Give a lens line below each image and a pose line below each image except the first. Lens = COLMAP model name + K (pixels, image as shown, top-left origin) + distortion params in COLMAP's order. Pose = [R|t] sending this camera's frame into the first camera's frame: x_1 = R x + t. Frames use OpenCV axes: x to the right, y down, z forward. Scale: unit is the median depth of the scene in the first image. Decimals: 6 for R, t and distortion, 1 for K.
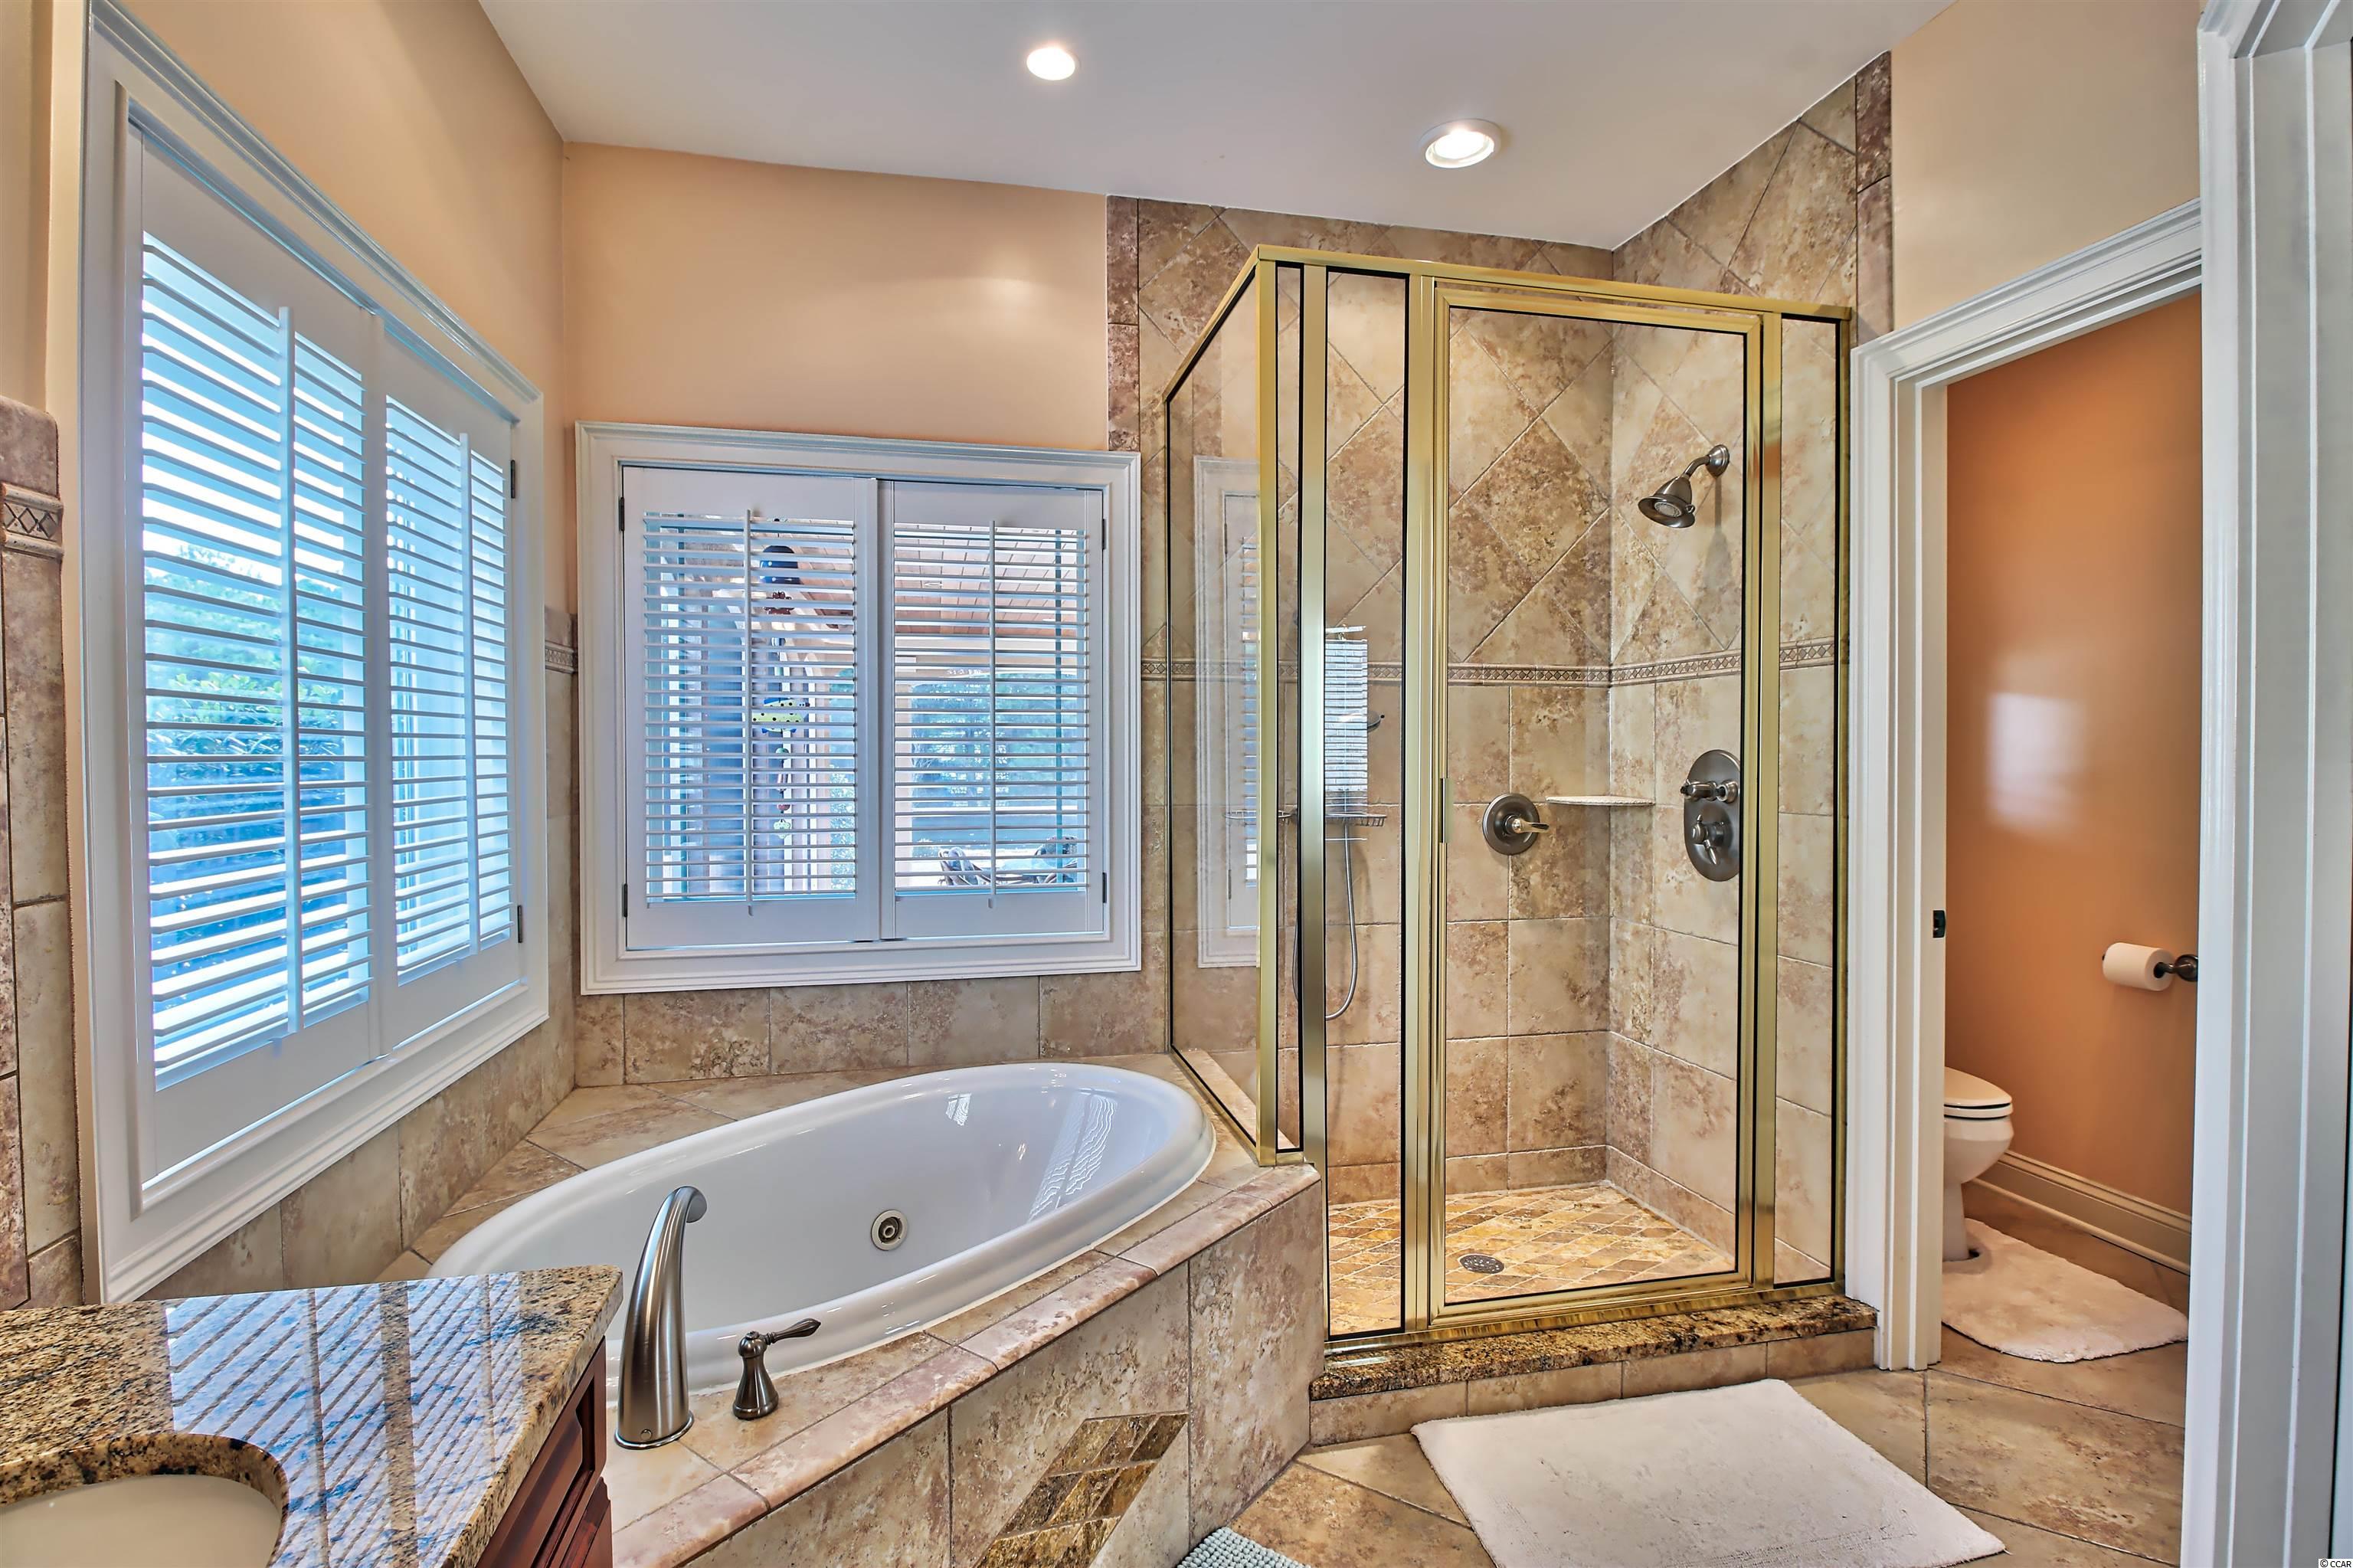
lens RADIAL K [[1102.7, 0, 1165.3], [0, 1102.7, 775.1], [0, 0, 1]] dist [-0.004001, -0.008696]
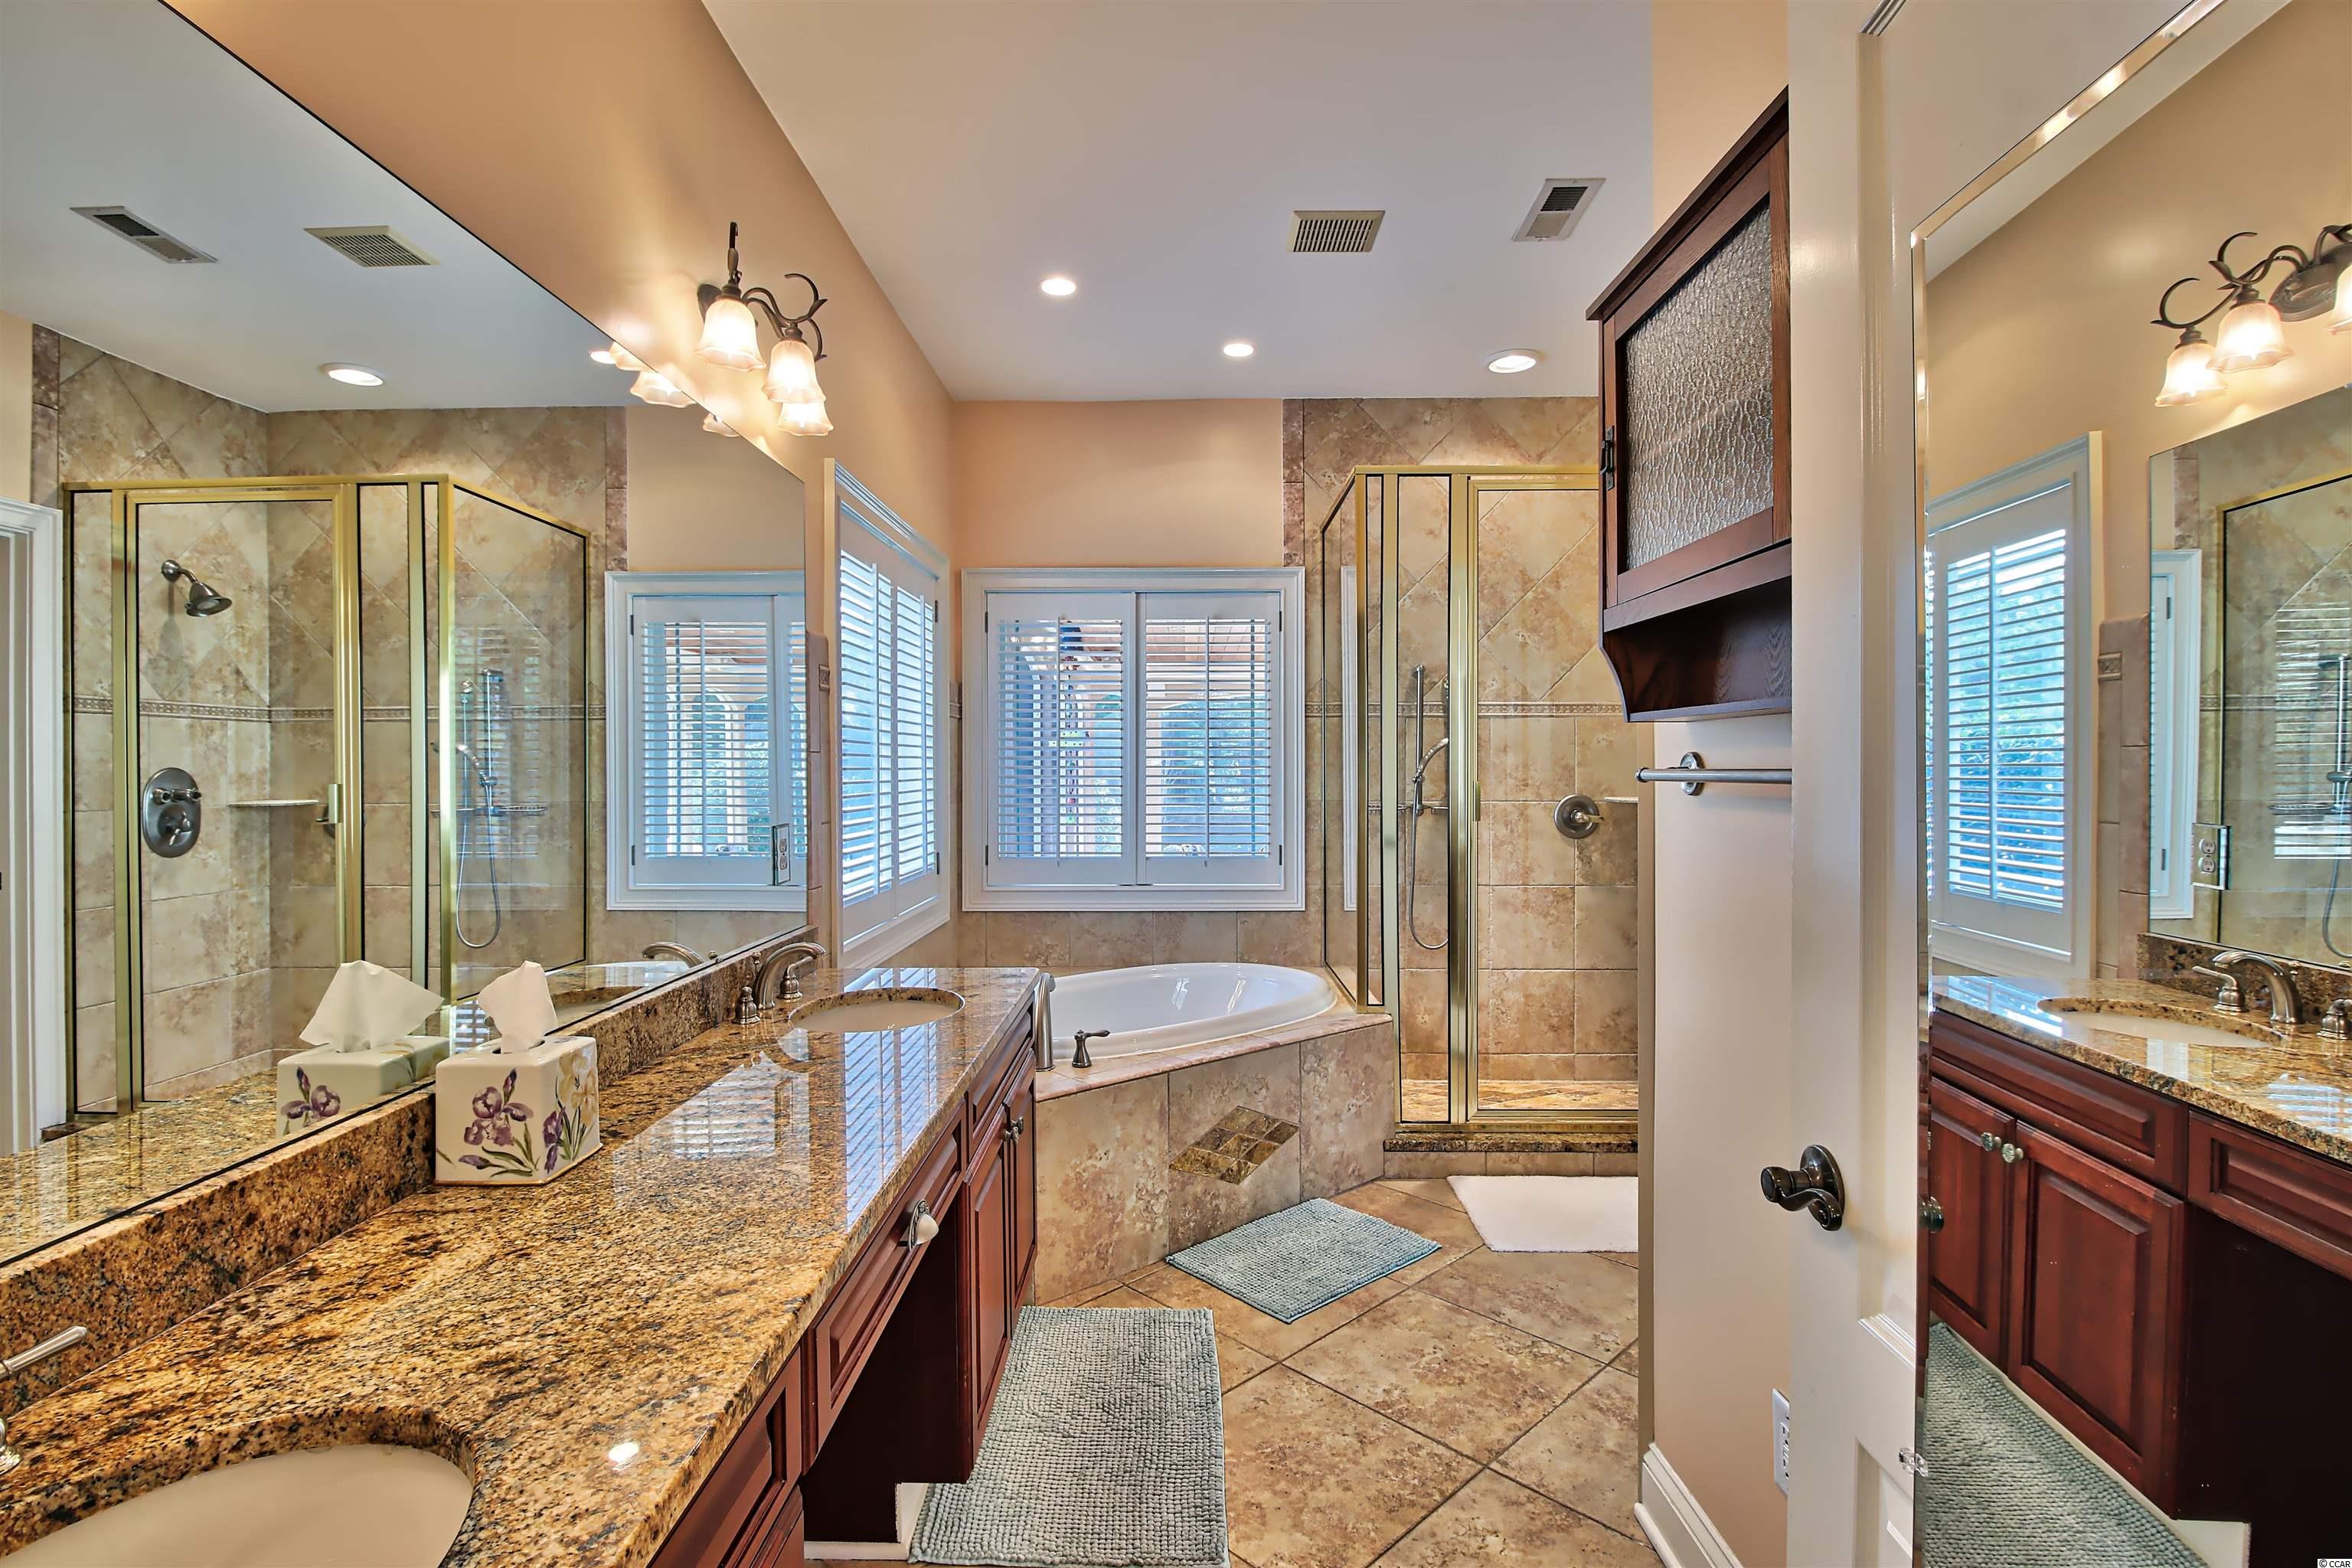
lens RADIAL K [[1102.2, 0, 1175.0], [0, 1102.2, 778.0], [0, 0, 1]] dist [-0.004001, -0.008696]
pose [[0.976829, 0.001882, -0.214014, 0.131905], [-0.003692, 0.999961, -0.008058, 0.009980], [0.213991, 0.008661, 0.976797, -0.527740]]
